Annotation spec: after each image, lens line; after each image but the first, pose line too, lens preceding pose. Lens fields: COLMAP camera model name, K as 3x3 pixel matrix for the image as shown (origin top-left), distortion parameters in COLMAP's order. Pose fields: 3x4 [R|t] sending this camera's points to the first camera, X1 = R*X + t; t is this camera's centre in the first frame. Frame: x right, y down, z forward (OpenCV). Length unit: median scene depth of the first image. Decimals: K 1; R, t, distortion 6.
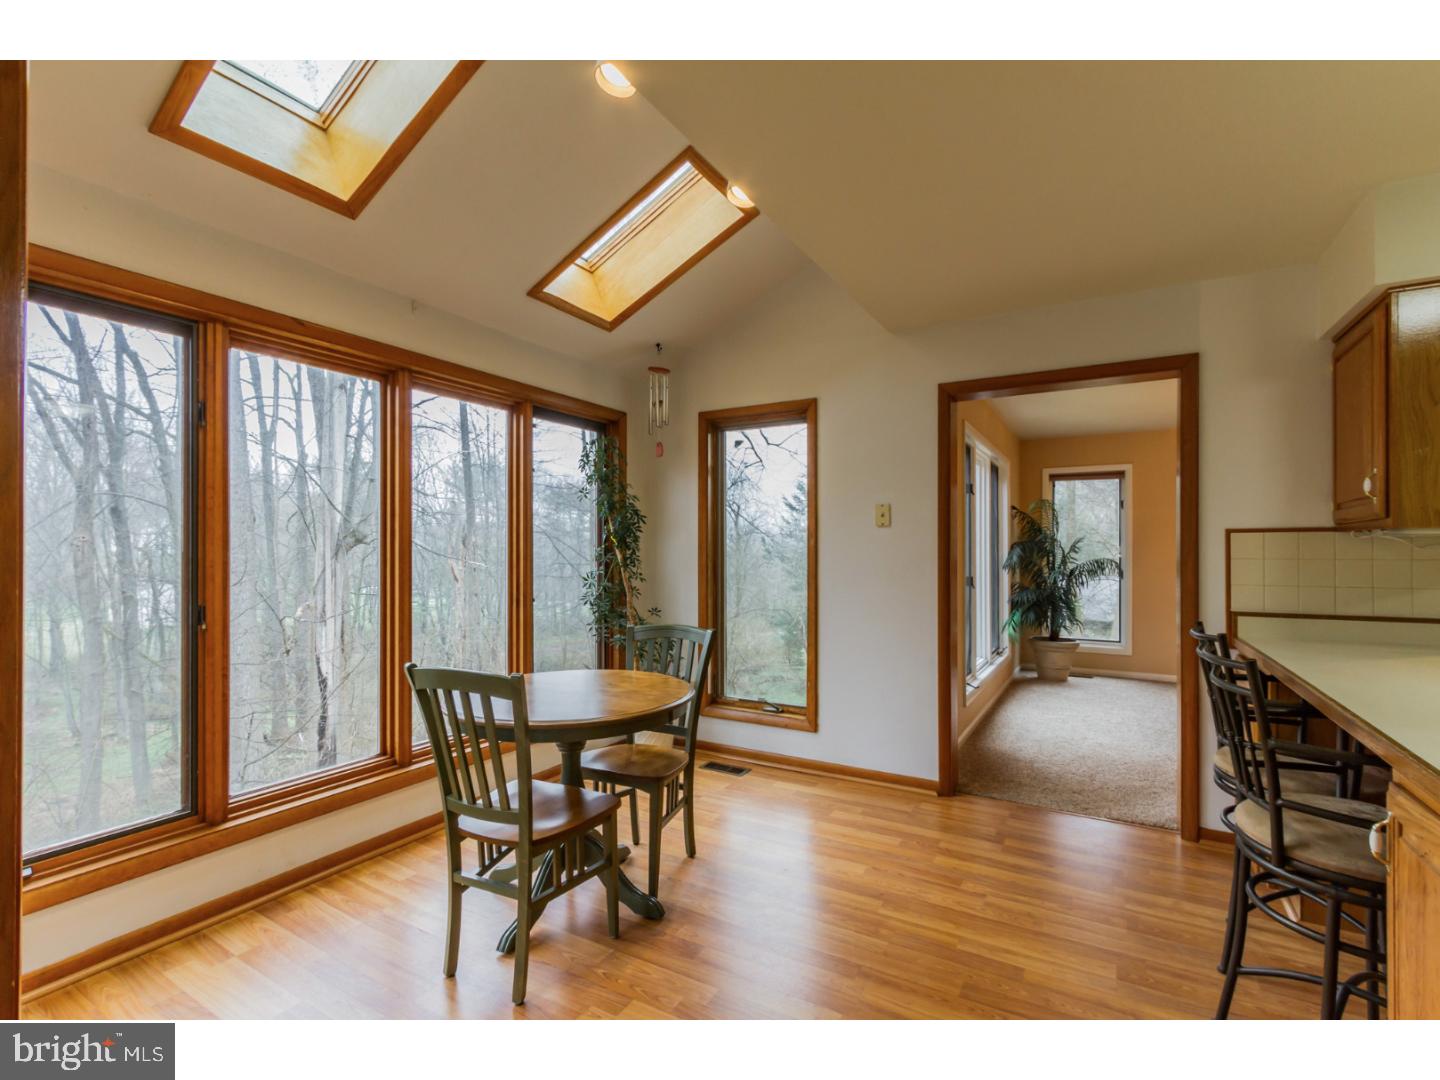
lens RADIAL K [[657.2, 0, 718.9], [0, 657.2, 550.3], [0, 0, 1]] dist [0.010646, -0.000034]
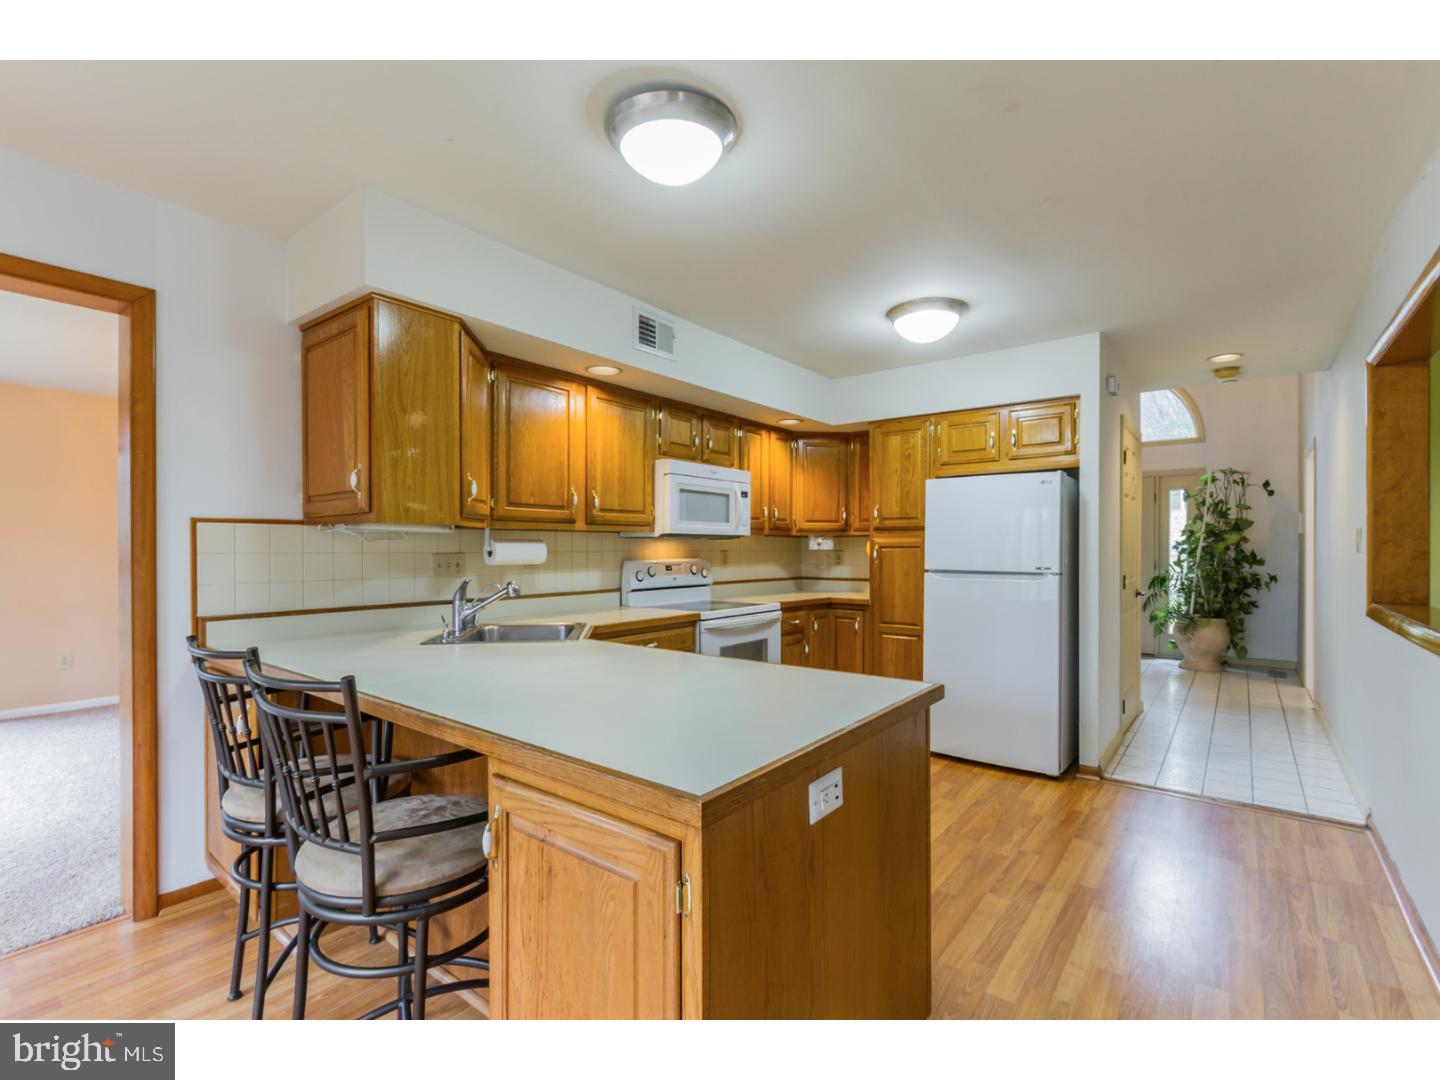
lens RADIAL K [[657.2, 0, 718.9], [0, 657.2, 550.3], [0, 0, 1]] dist [0.010646, -0.000034]
pose [[0.134119, -0.006667, 0.990943, 0.045674], [-0.000759, 0.999976, 0.006830, 0.003127], [-0.990965, -0.001668, 0.134111, 0.298772]]
